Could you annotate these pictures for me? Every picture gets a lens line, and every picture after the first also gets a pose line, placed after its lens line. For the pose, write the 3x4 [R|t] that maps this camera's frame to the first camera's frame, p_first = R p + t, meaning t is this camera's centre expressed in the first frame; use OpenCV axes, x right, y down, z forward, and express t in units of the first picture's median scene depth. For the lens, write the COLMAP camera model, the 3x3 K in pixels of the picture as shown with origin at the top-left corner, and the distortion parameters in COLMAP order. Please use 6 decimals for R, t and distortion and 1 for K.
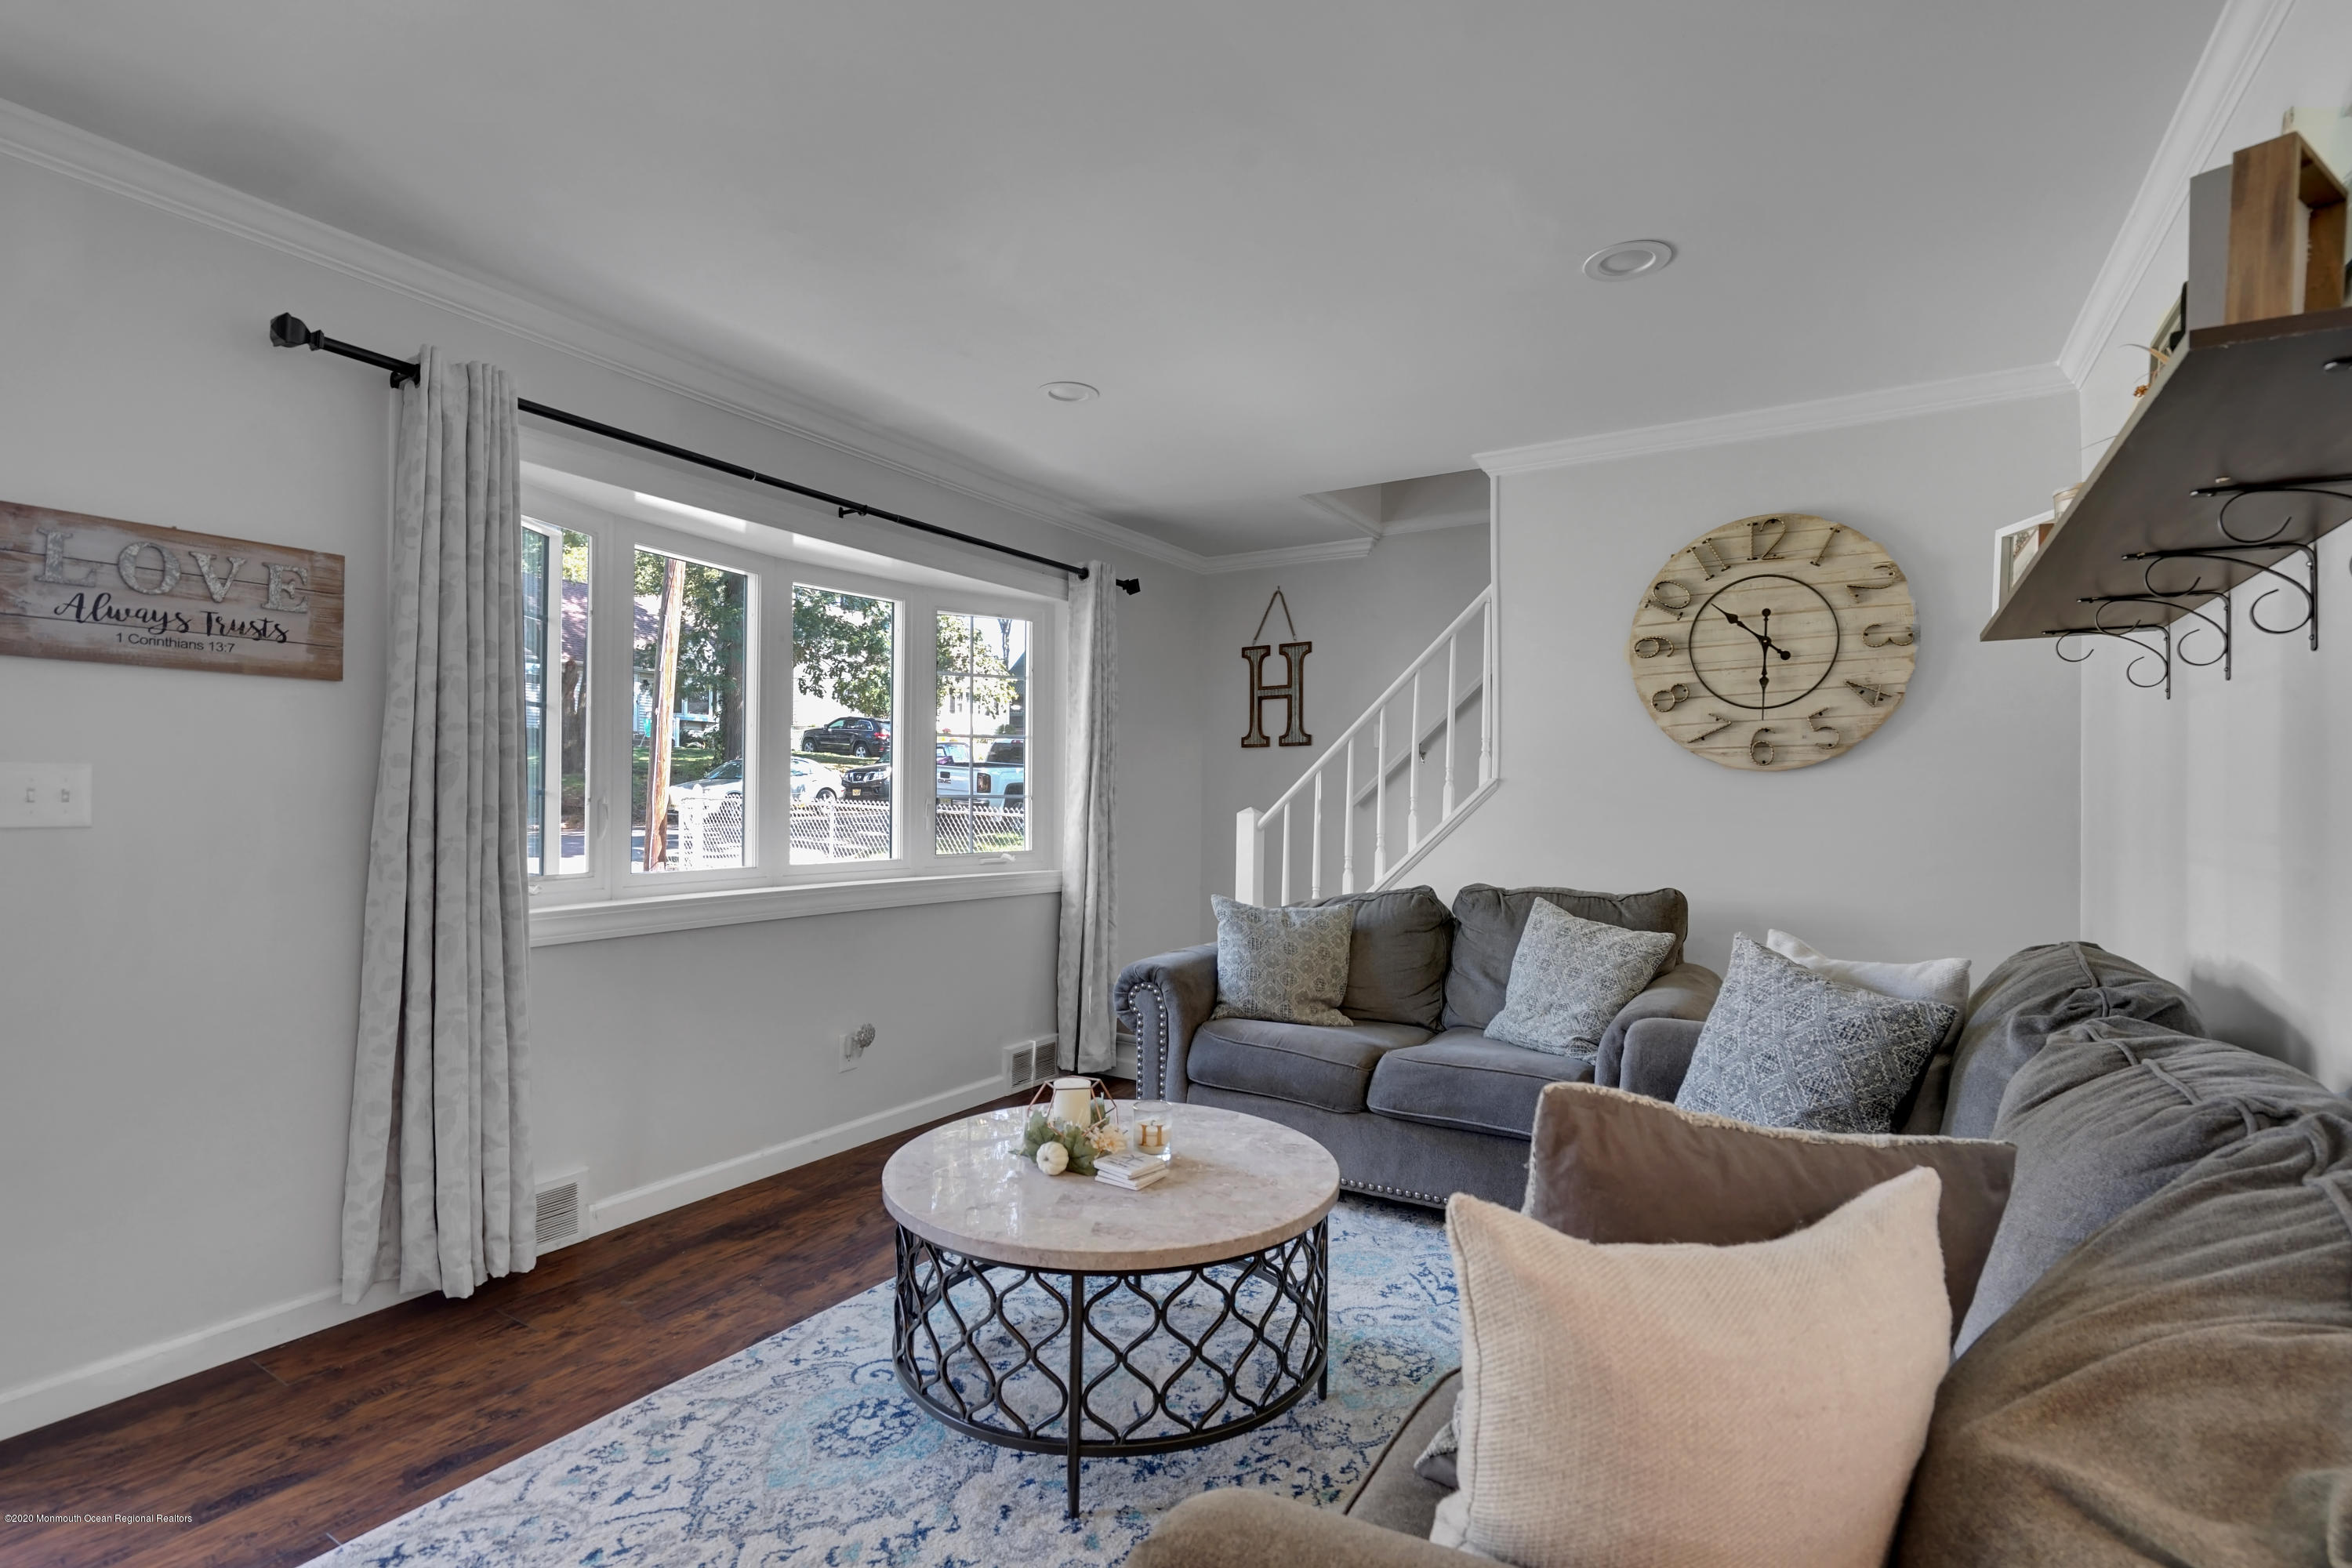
lens RADIAL K [[1111.6, 0, 1201.3], [0, 1111.6, 787.0], [0, 0, 1]] dist [0.000670, 0.000216]
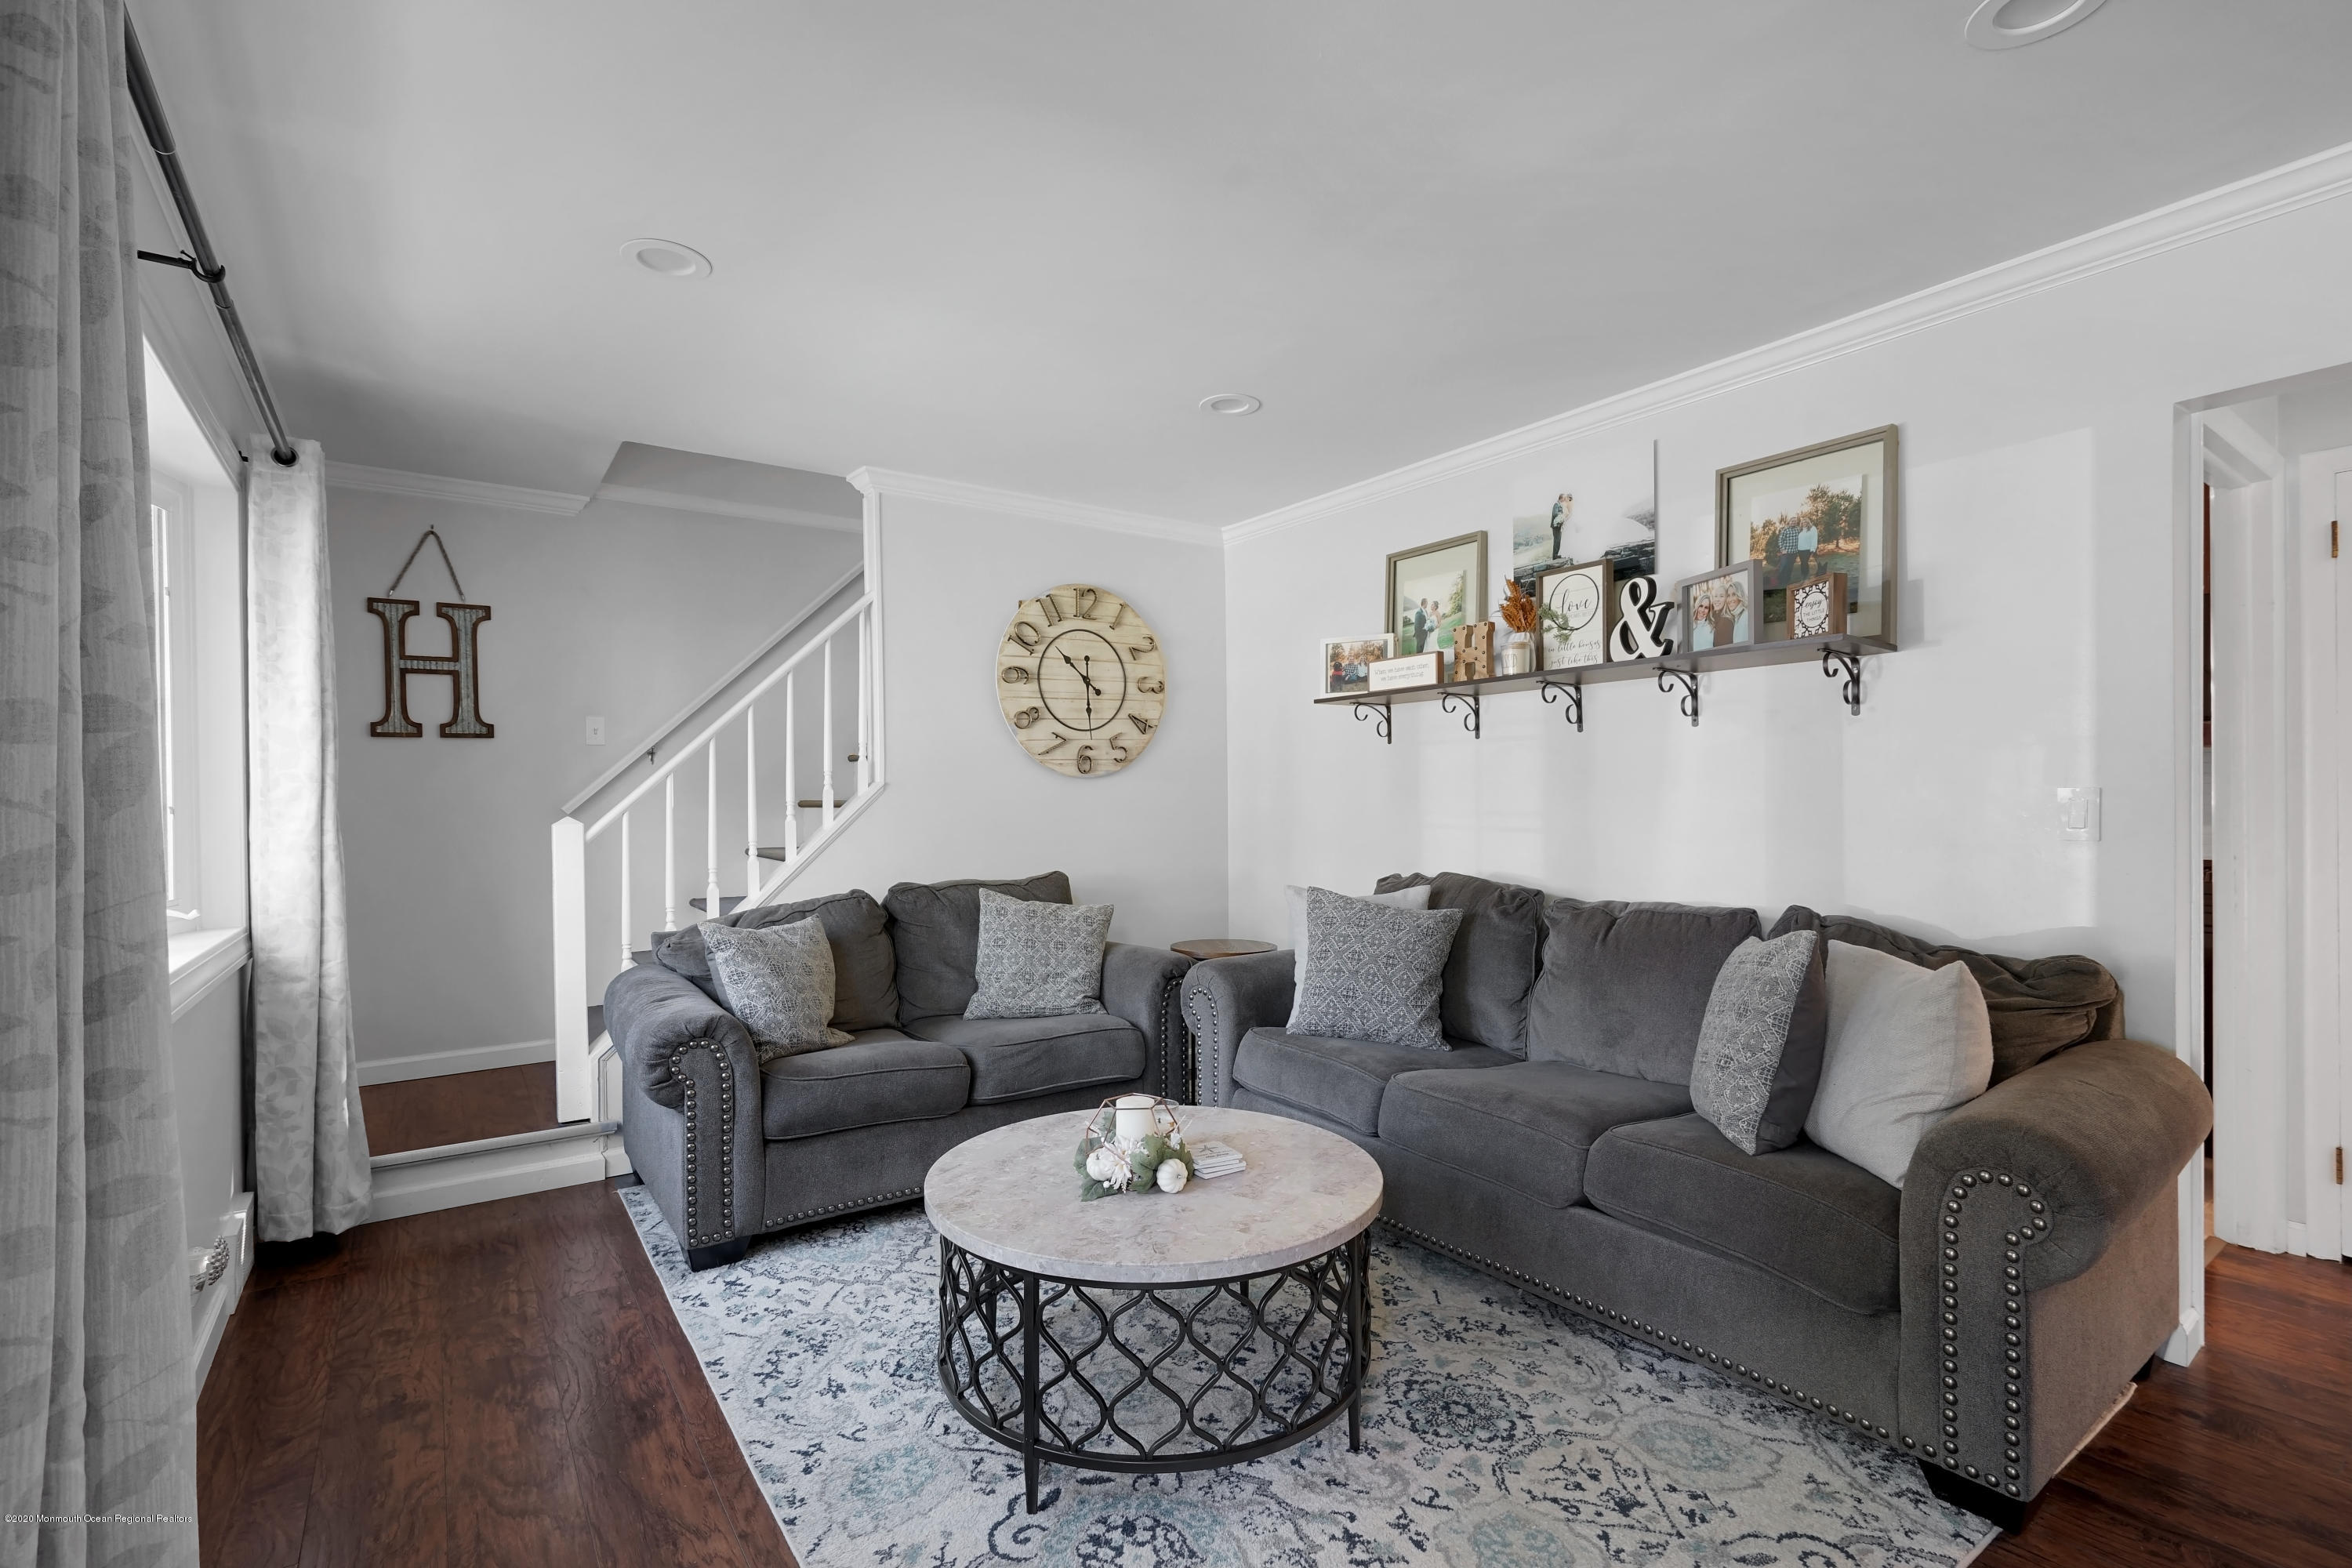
lens RADIAL K [[1060.9, 0, 1162.8], [0, 1060.9, 799.5], [0, 0, 1]] dist [0.000850, 0.000560]
pose [[0.408920, -0.013186, 0.912475, -0.606976], [0.000556, 0.999899, 0.014200, -0.006293], [-0.912570, -0.005299, 0.408886, 0.391513]]
